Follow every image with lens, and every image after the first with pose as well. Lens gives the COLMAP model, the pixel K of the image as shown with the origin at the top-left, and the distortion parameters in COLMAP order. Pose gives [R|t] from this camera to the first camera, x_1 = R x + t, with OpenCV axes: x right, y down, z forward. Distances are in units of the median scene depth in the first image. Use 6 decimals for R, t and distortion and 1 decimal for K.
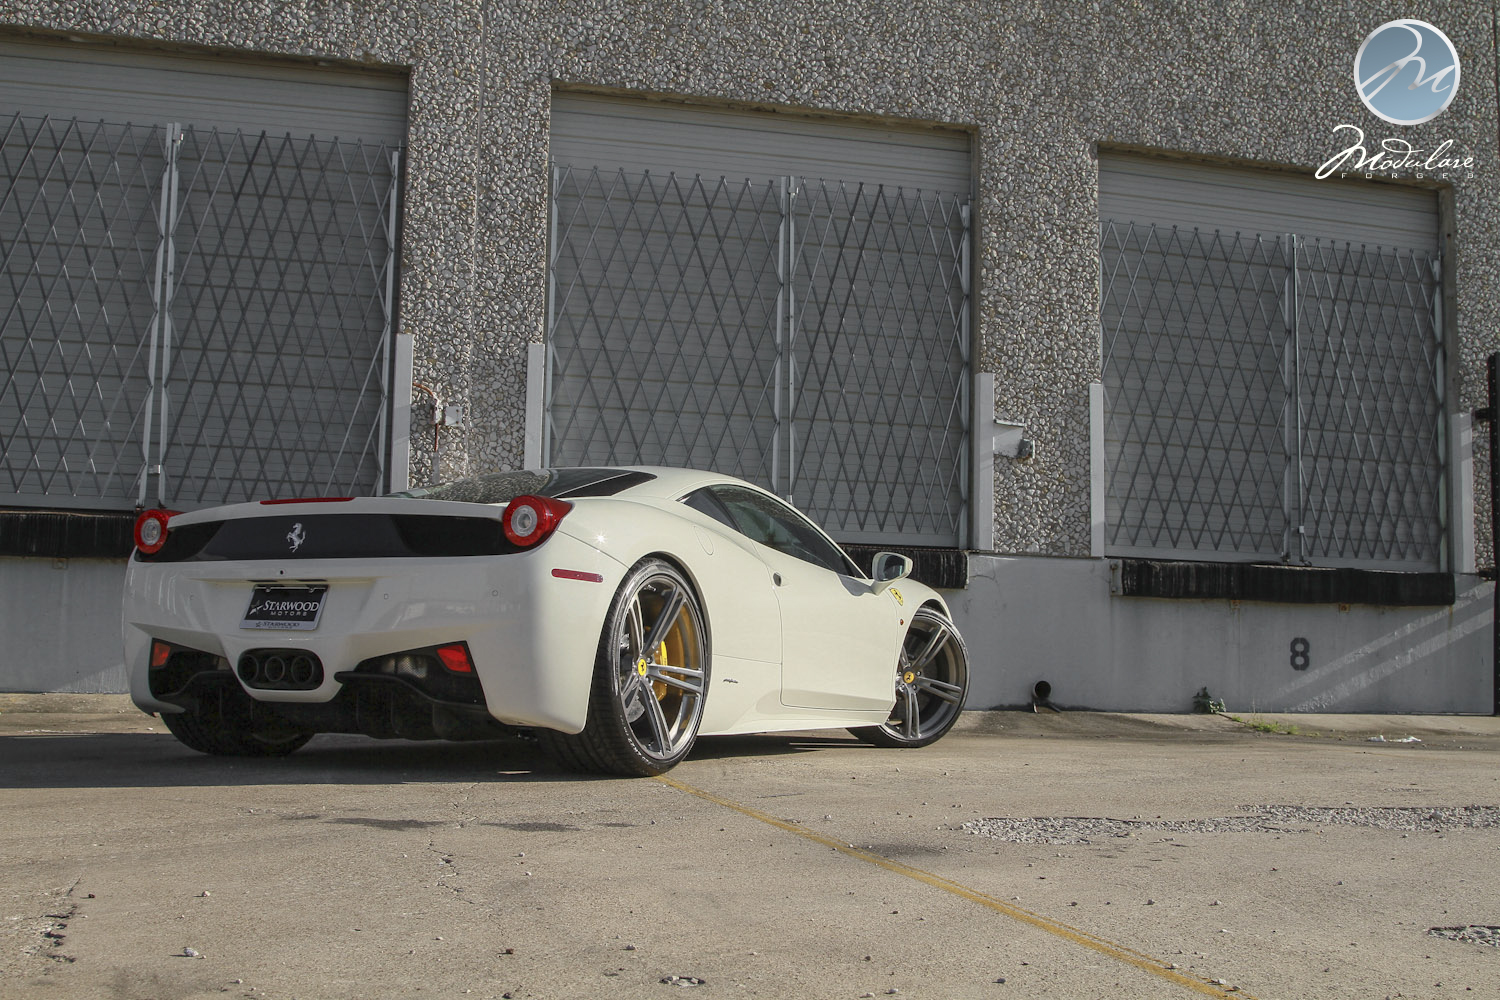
lens RADIAL K [[1803.6, 0, 750.0], [0, 1803.6, 500.0], [0, 0, 1]] dist [-0.091666, 0.061989]
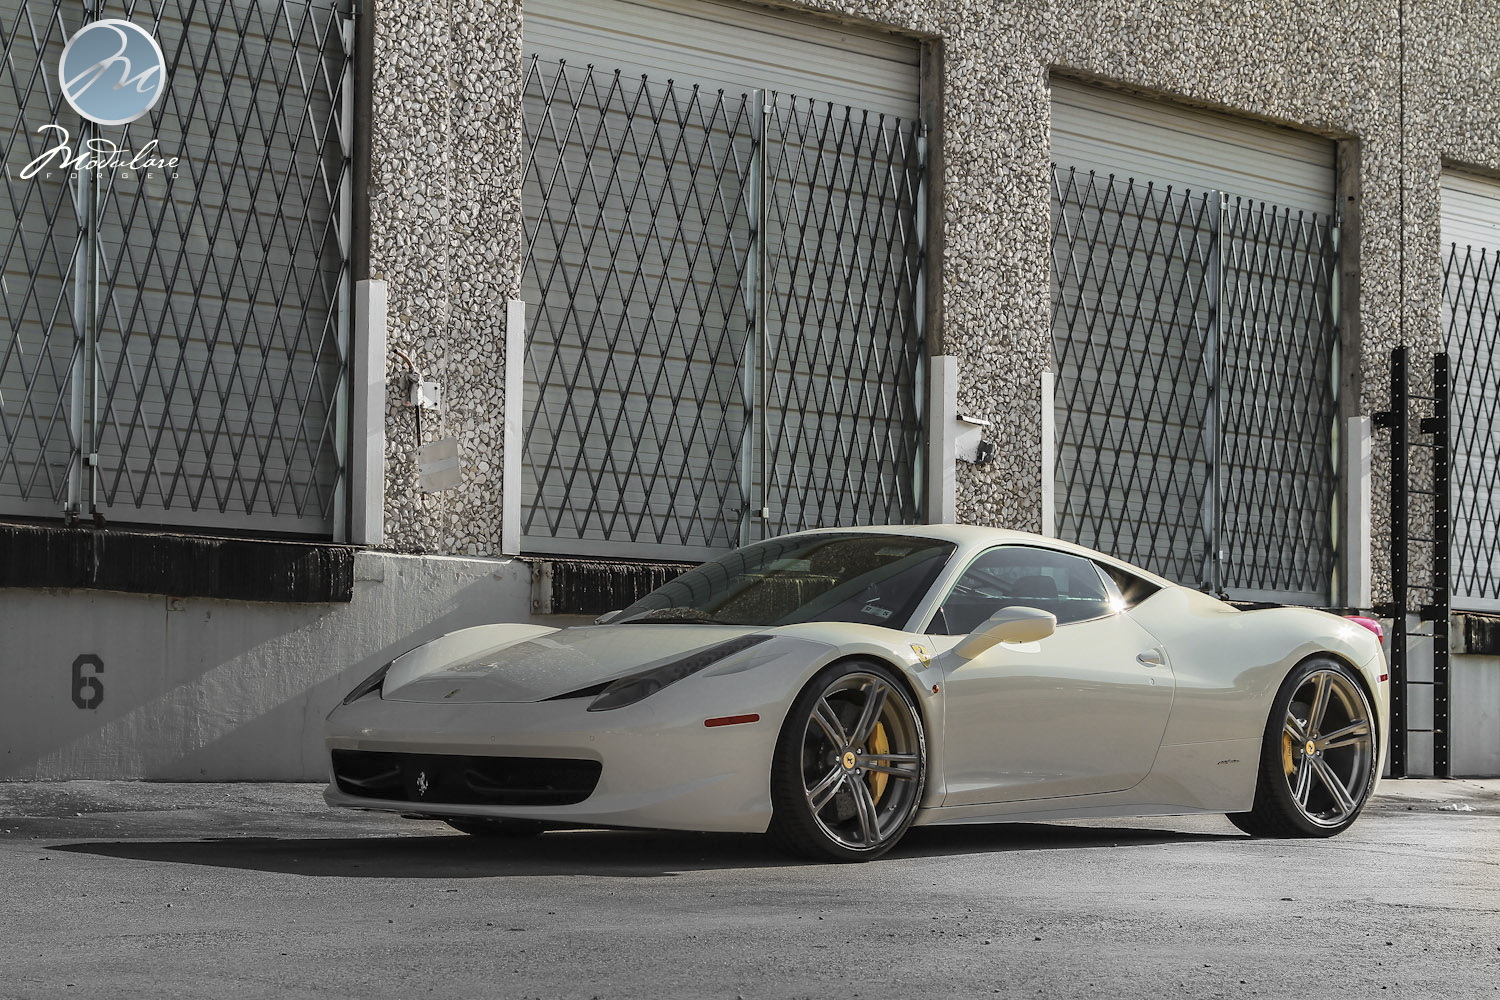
lens RADIAL K [[3167.9, 0, 750.0], [0, 3167.9, 500.0], [0, 0, 1]] dist [0.227127, -0.360422]
pose [[0.877539, 0.022806, 0.478963, -0.617250], [-0.036820, 0.999124, 0.019885, -0.031748], [-0.478090, -0.035086, 0.877610, -0.189620]]
